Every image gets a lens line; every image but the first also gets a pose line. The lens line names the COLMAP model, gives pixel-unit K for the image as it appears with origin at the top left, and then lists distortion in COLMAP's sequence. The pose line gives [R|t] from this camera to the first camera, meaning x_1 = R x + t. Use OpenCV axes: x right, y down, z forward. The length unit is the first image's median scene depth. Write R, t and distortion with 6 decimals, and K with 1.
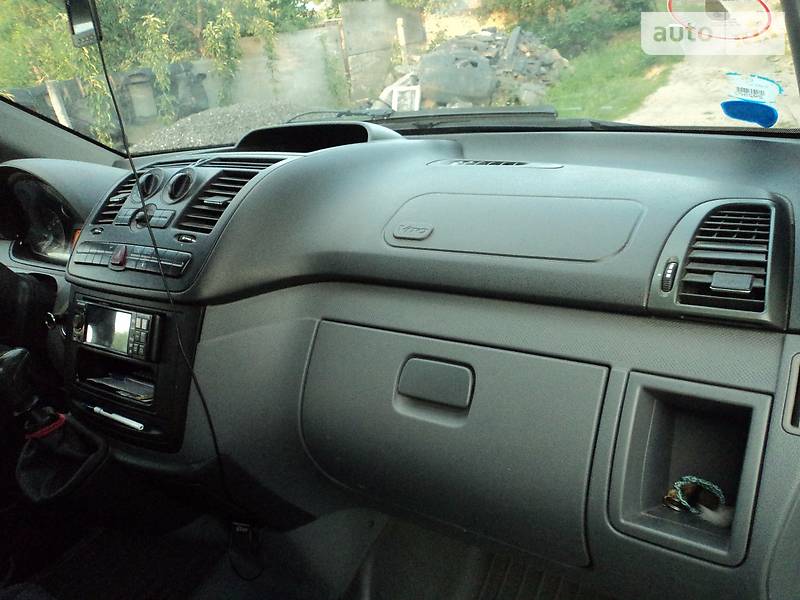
lens RADIAL K [[648.5, 0, 401.9], [0, 648.5, 301.5], [0, 0, 1]] dist [0.009127, 0.006755]
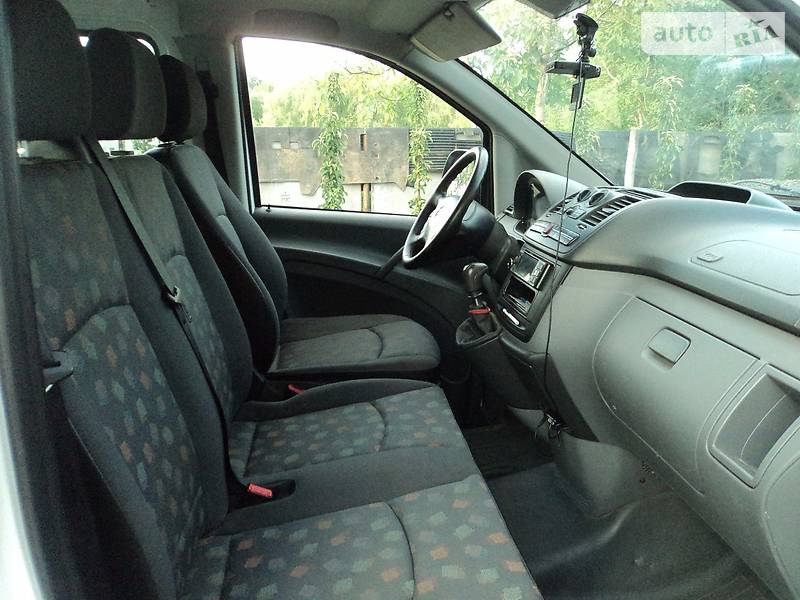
lens RADIAL K [[648.5, 0, 398.8], [0, 648.5, 297.1], [0, 0, 1]] dist [0.009127, 0.006755]
pose [[0.659573, 0.322269, -0.679048, 0.494590], [-0.379744, 0.922518, 0.068965, 0.120515], [0.648659, 0.212377, 0.730847, -0.435700]]
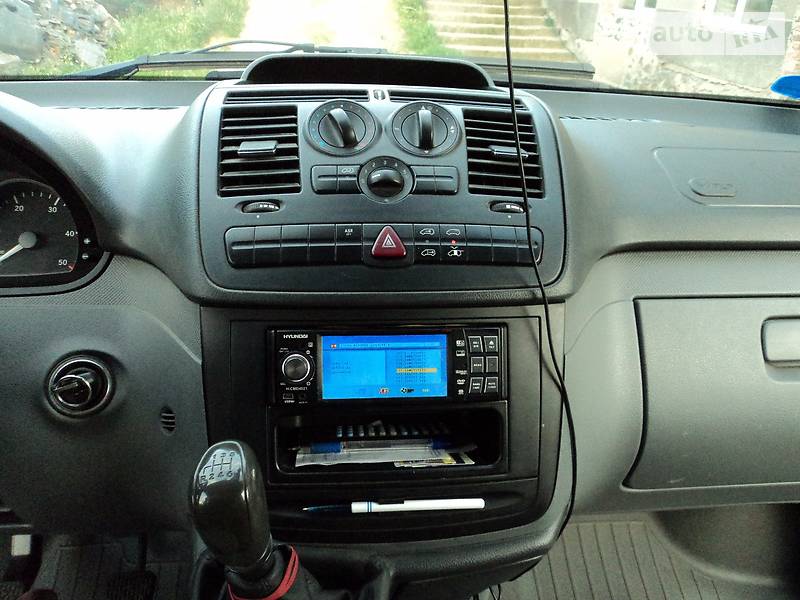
lens RADIAL K [[648.5, 0, 400.9], [0, 648.5, 302.8], [0, 0, 1]] dist [0.009127, 0.006755]
pose [[0.734708, -0.134910, 0.664833, -0.793743], [0.113005, 0.990672, 0.076148, -0.057285], [-0.668905, 0.019182, 0.743101, 0.525175]]
